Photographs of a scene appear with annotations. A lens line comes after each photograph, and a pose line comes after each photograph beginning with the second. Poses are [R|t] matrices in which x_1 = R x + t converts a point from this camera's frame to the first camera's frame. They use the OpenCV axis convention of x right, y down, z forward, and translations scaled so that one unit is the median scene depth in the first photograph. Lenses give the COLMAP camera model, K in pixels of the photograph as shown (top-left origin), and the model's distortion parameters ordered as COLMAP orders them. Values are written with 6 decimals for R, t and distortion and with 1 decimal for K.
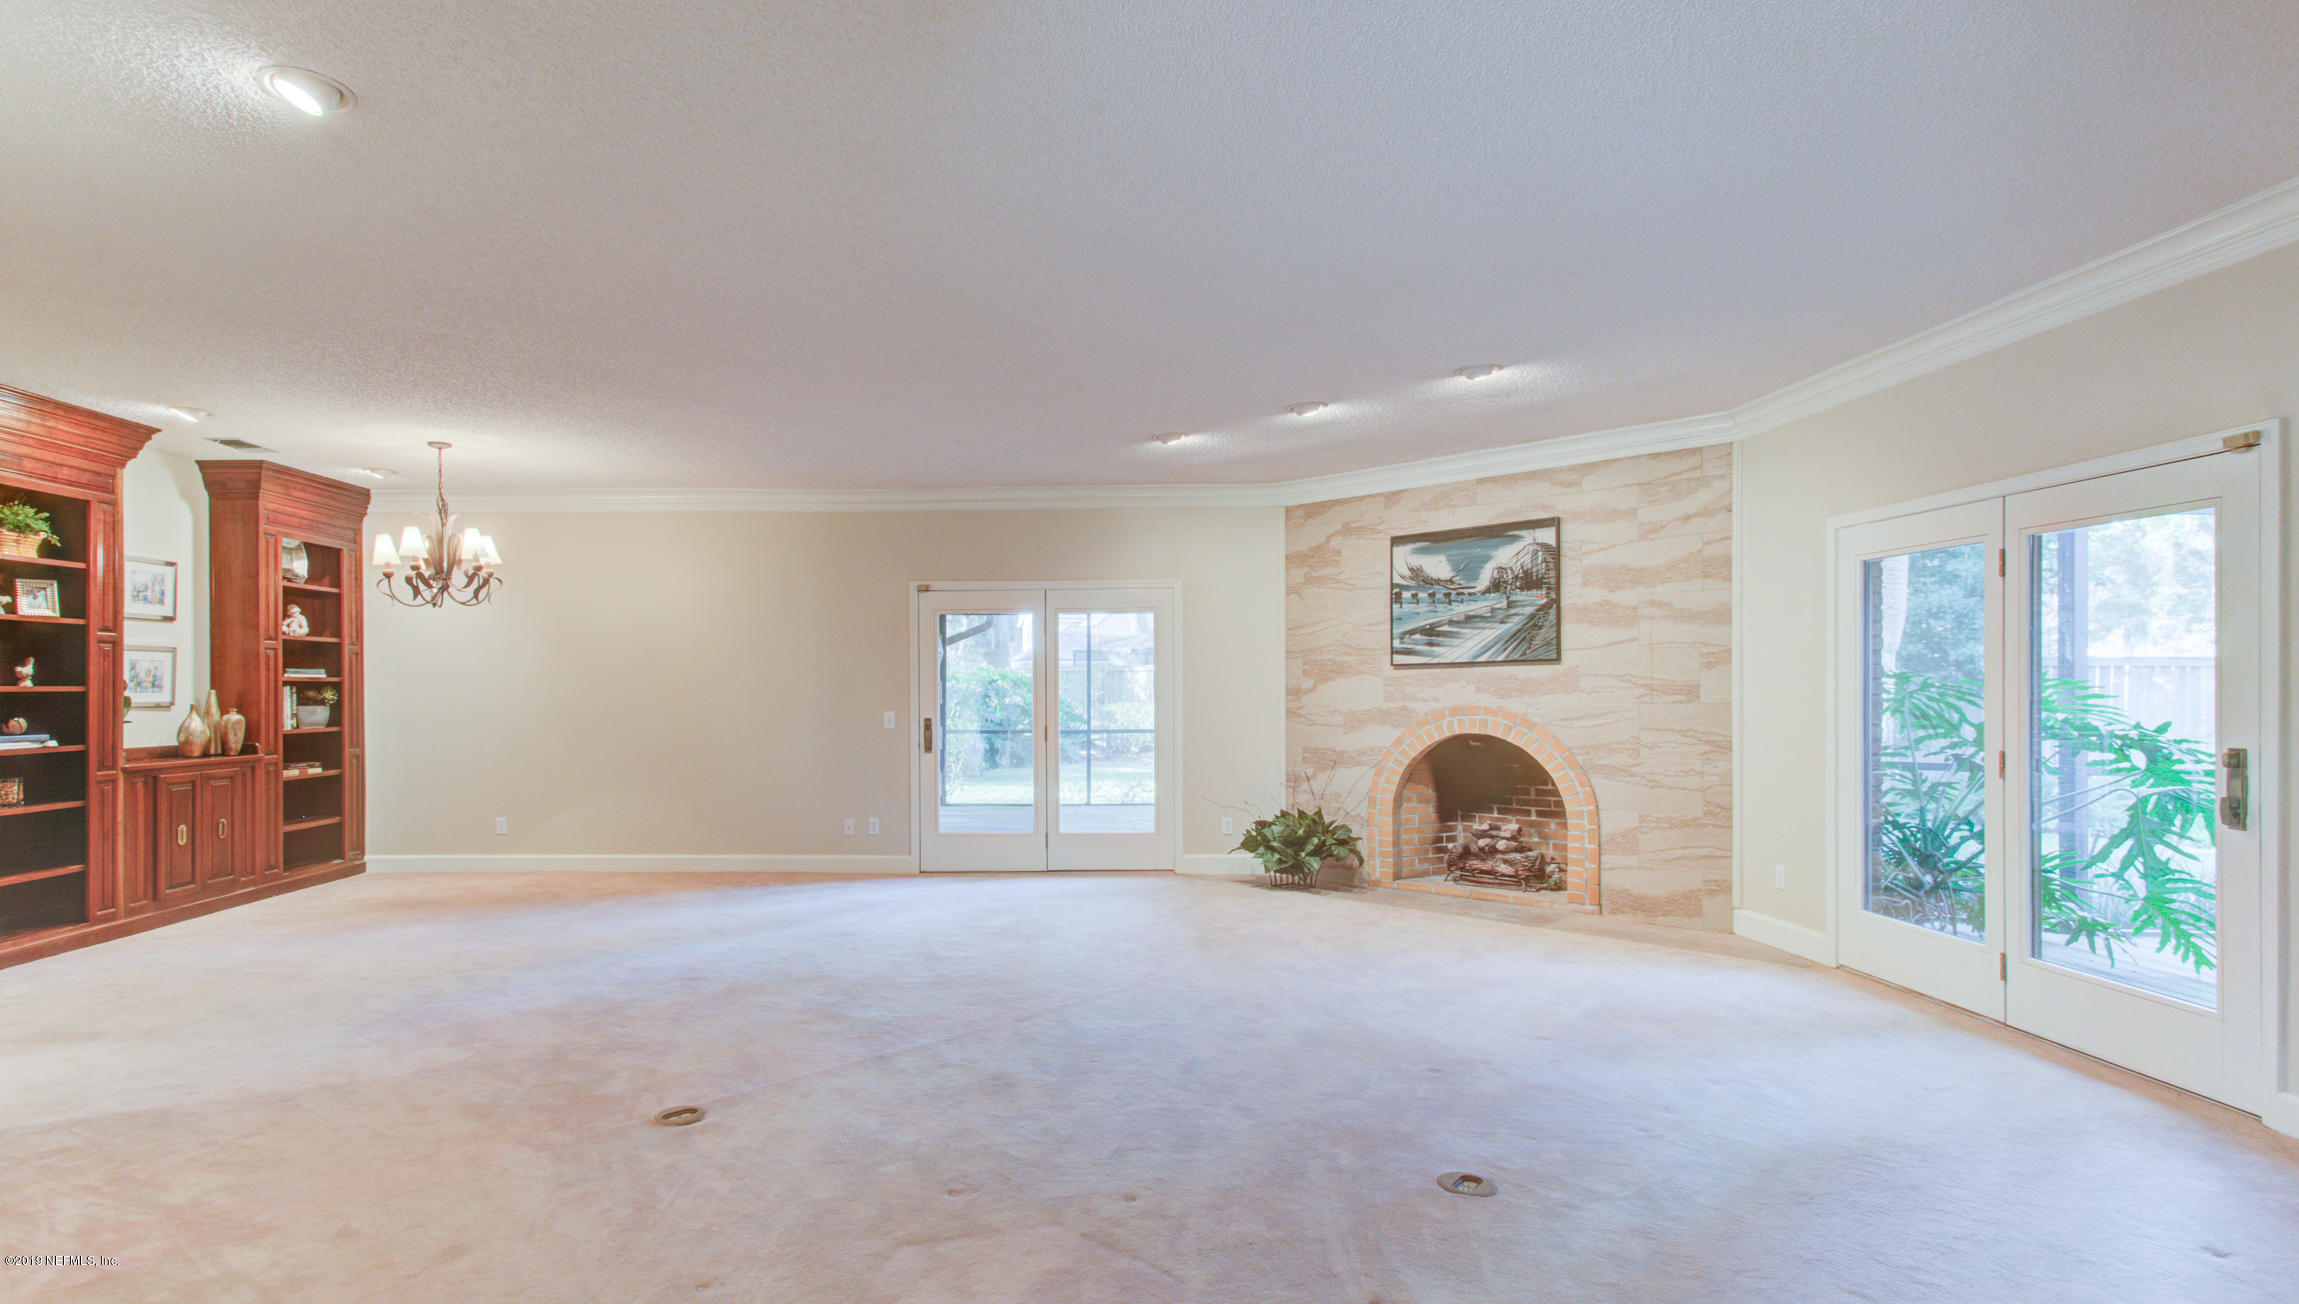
lens RADIAL K [[1098.4, 0, 1047.8], [0, 1098.4, 694.7], [0, 0, 1]] dist [-0.000045, 0.000988]
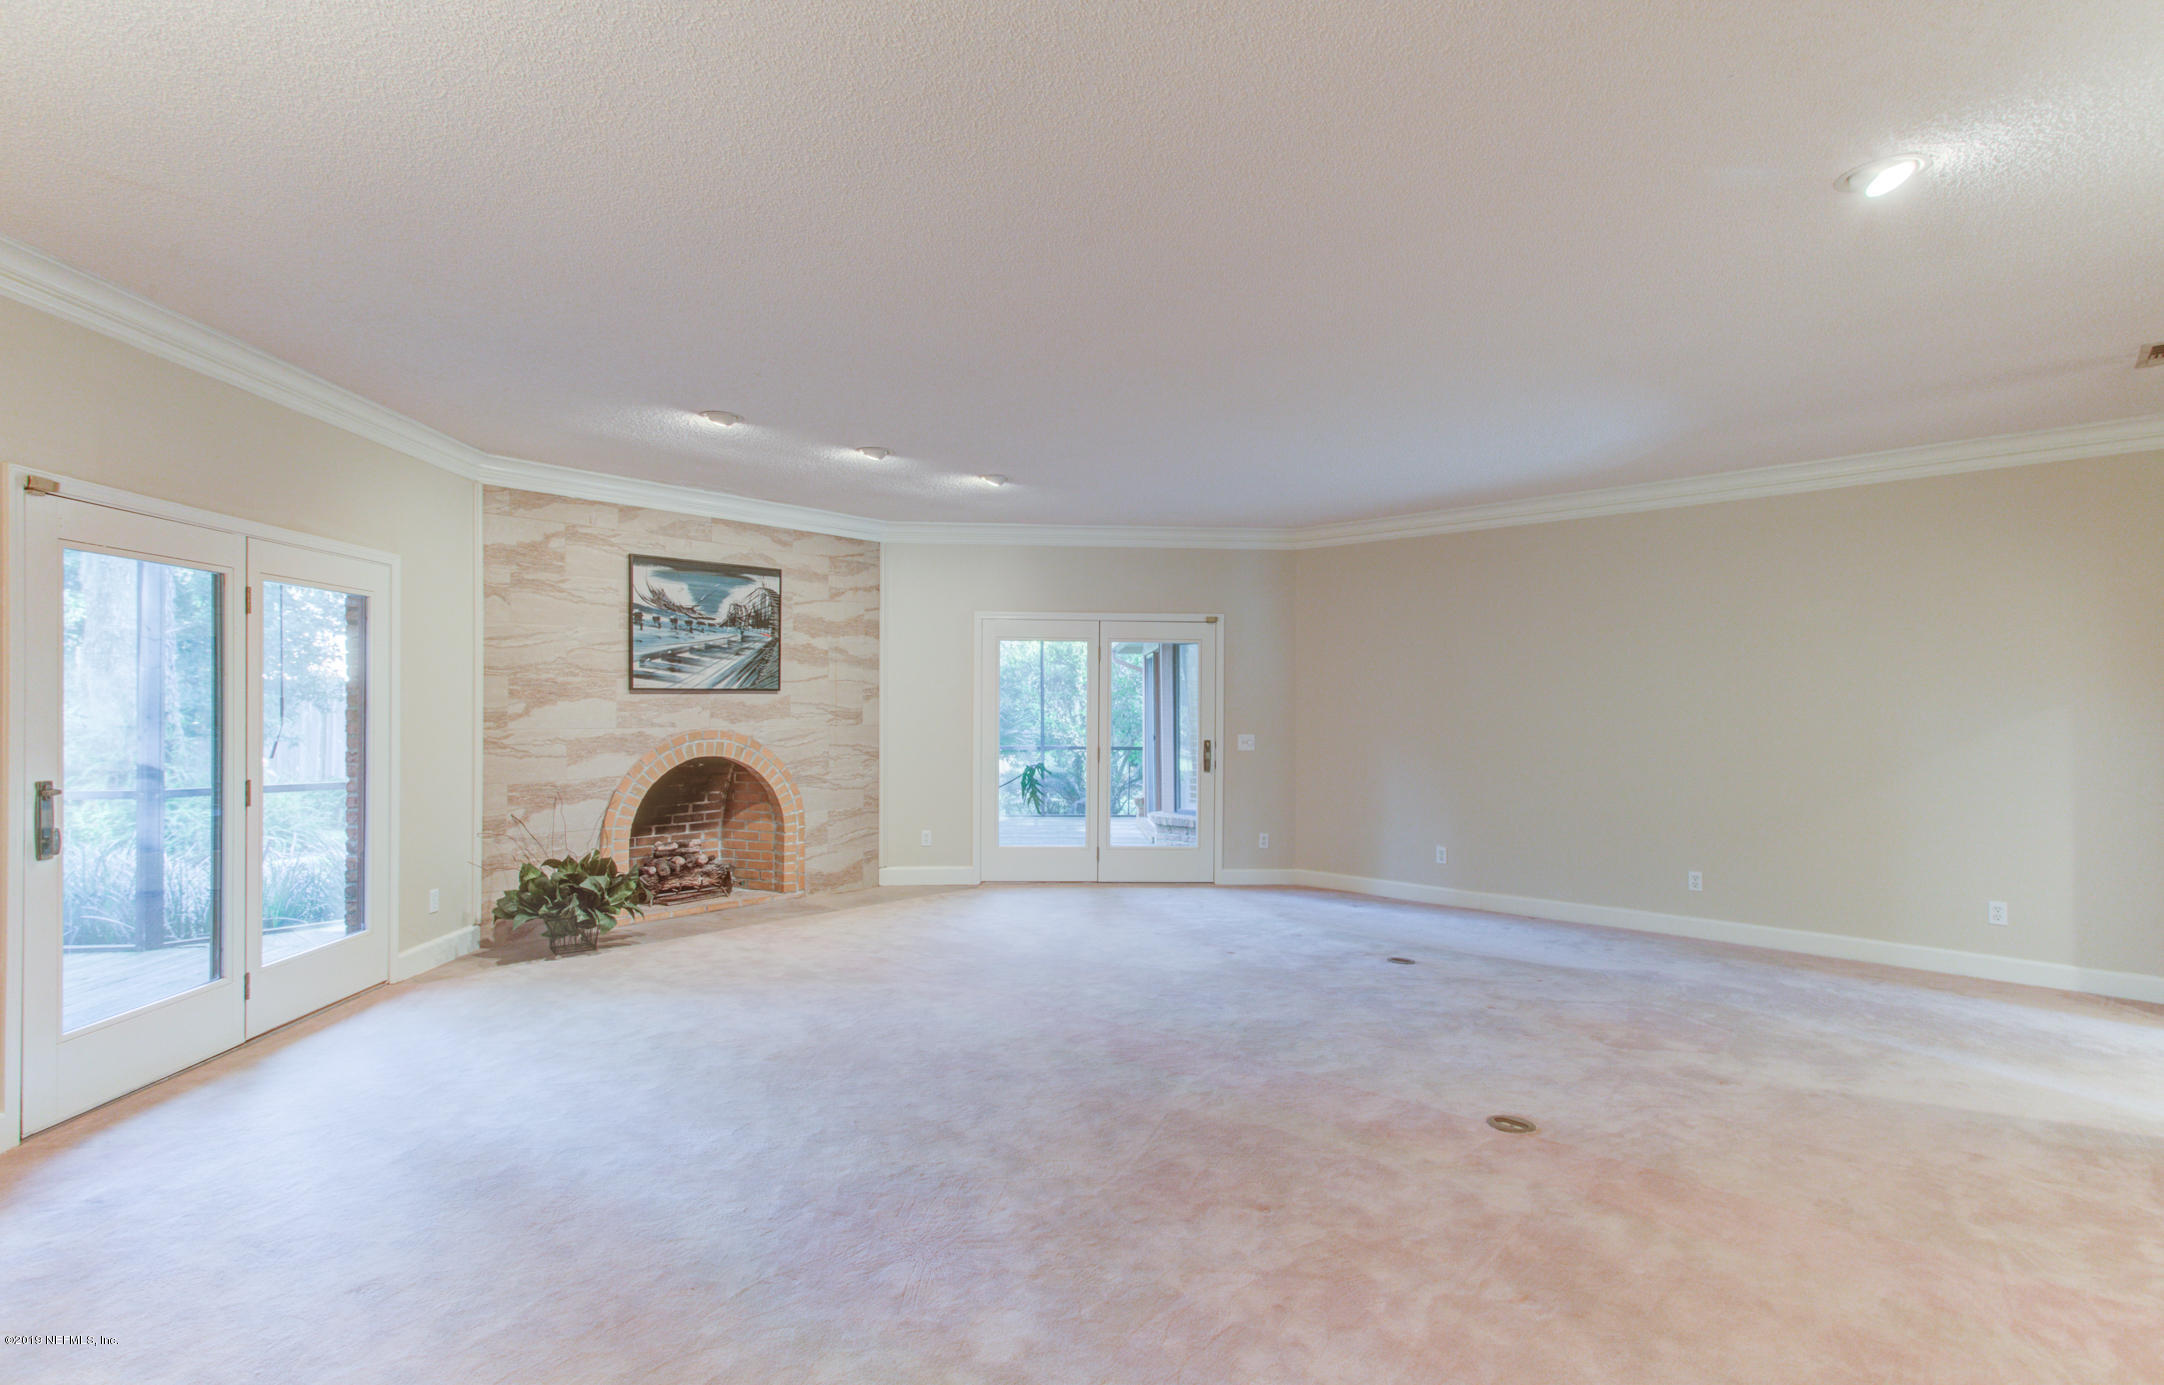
lens RADIAL K [[1015.6, 0, 1074.1], [0, 1015.6, 710.3], [0, 0, 1]] dist [-0.001021, -0.000222]
pose [[-0.038546, 0.001900, 0.999255, -0.589273], [-0.000644, 0.999998, -0.001927, -0.007269], [-0.999257, -0.000718, -0.038545, 0.664681]]
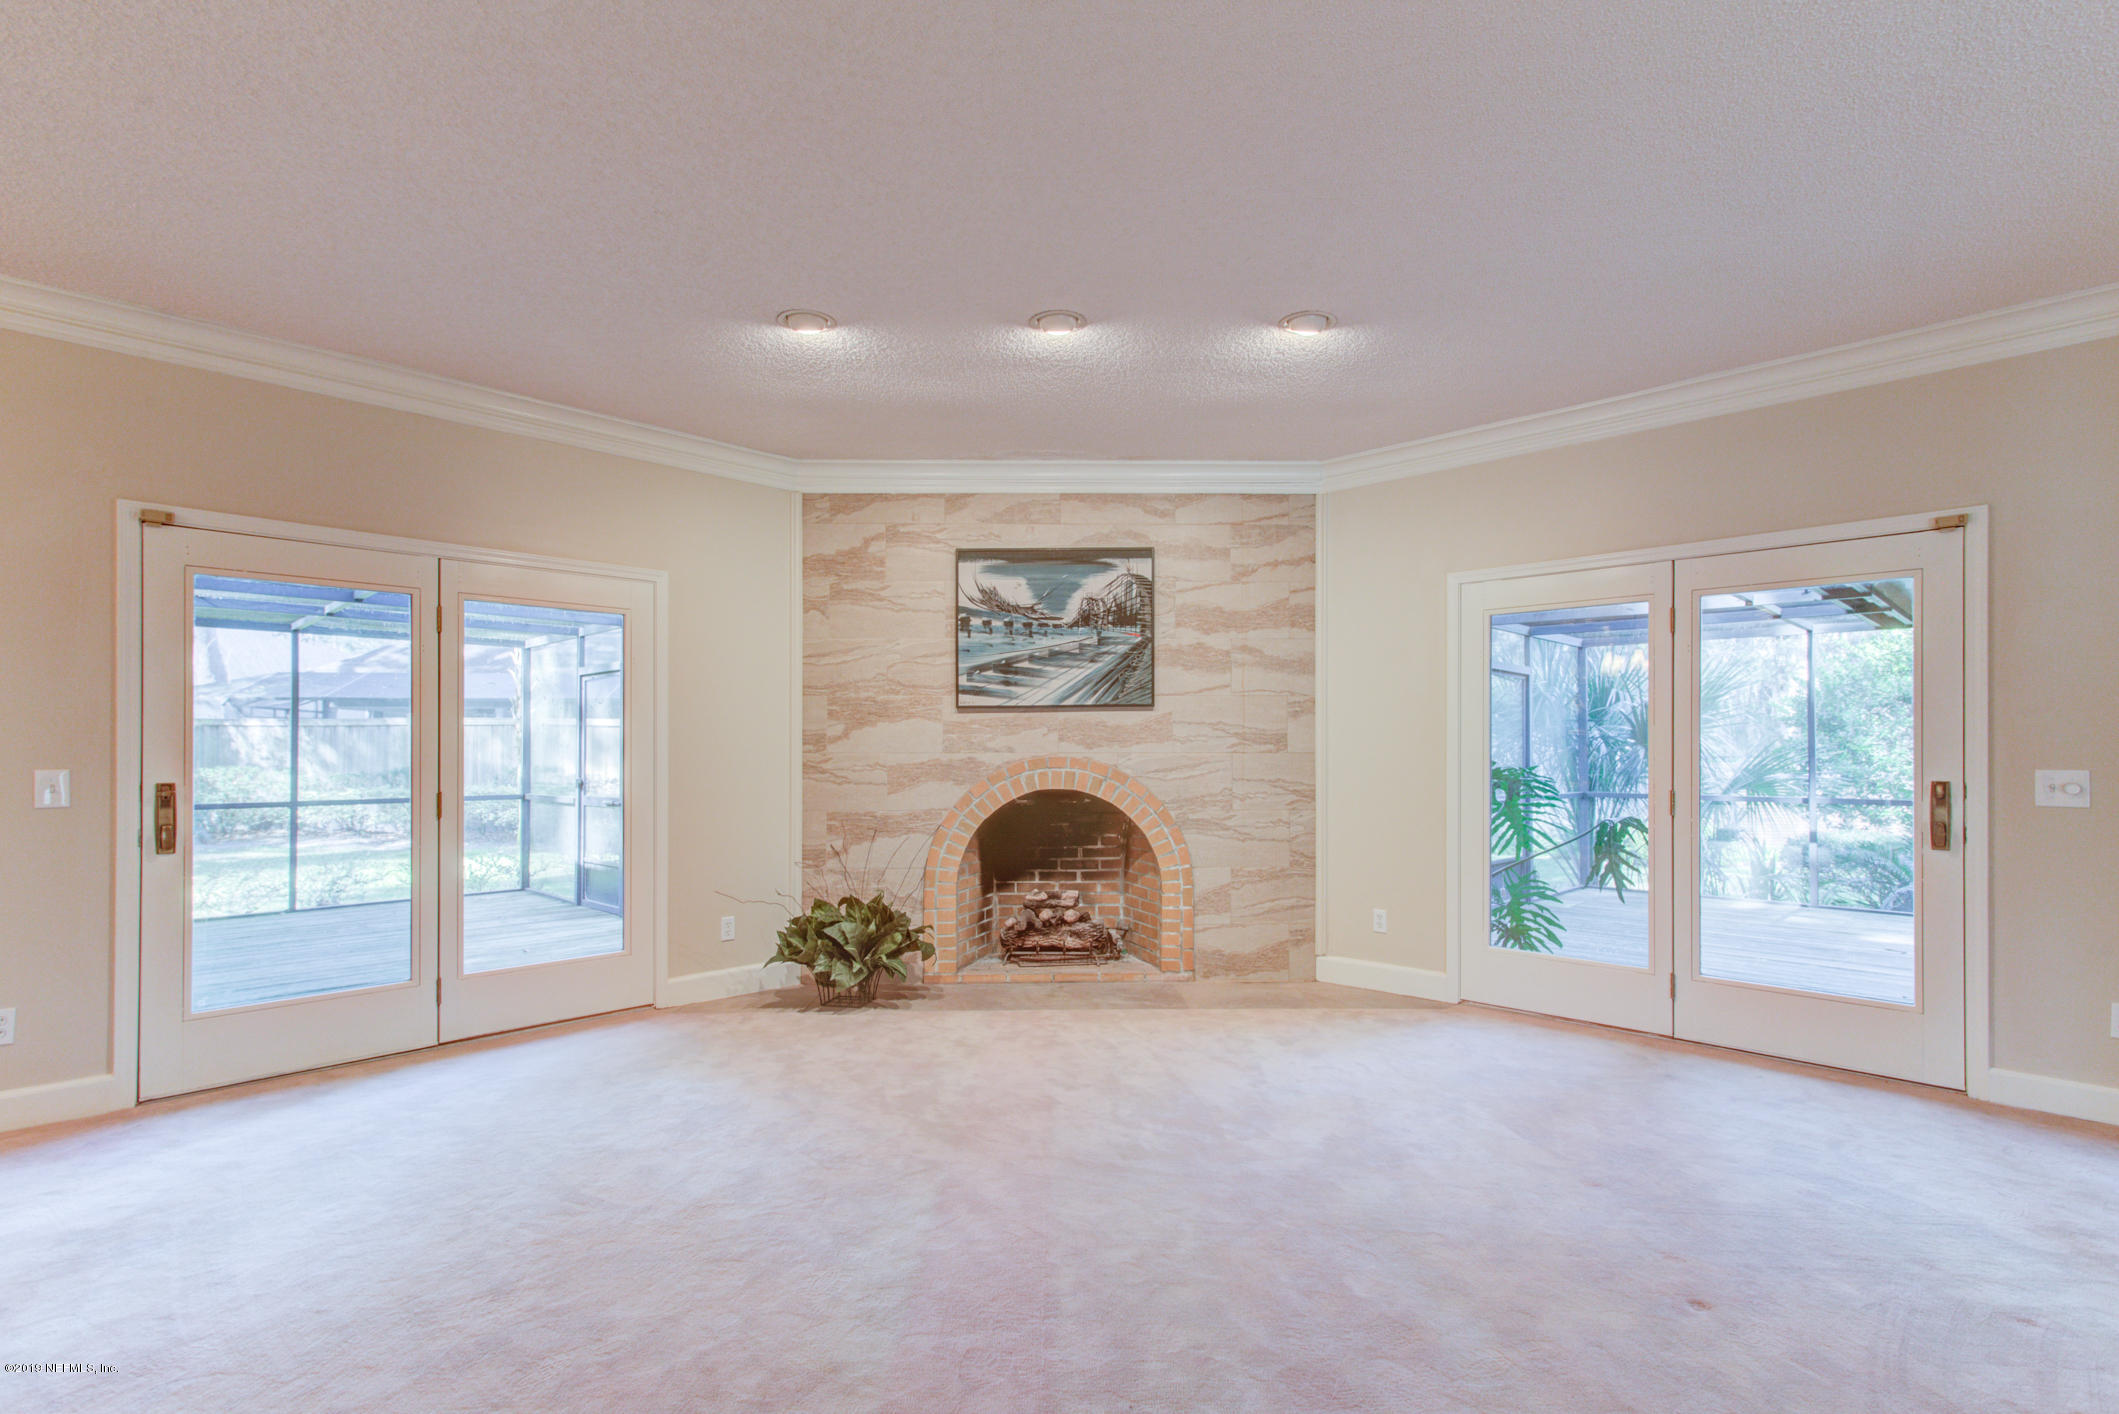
lens RADIAL K [[1008.5, 0, 1050.6], [0, 1008.5, 750.3], [0, 0, 1]] dist [0.003676, 0.005549]
pose [[0.697301, 0.006691, 0.716747, -0.175102], [0.000085, 0.999956, -0.009418, 0.012097], [-0.716779, 0.006628, 0.697269, 0.440646]]
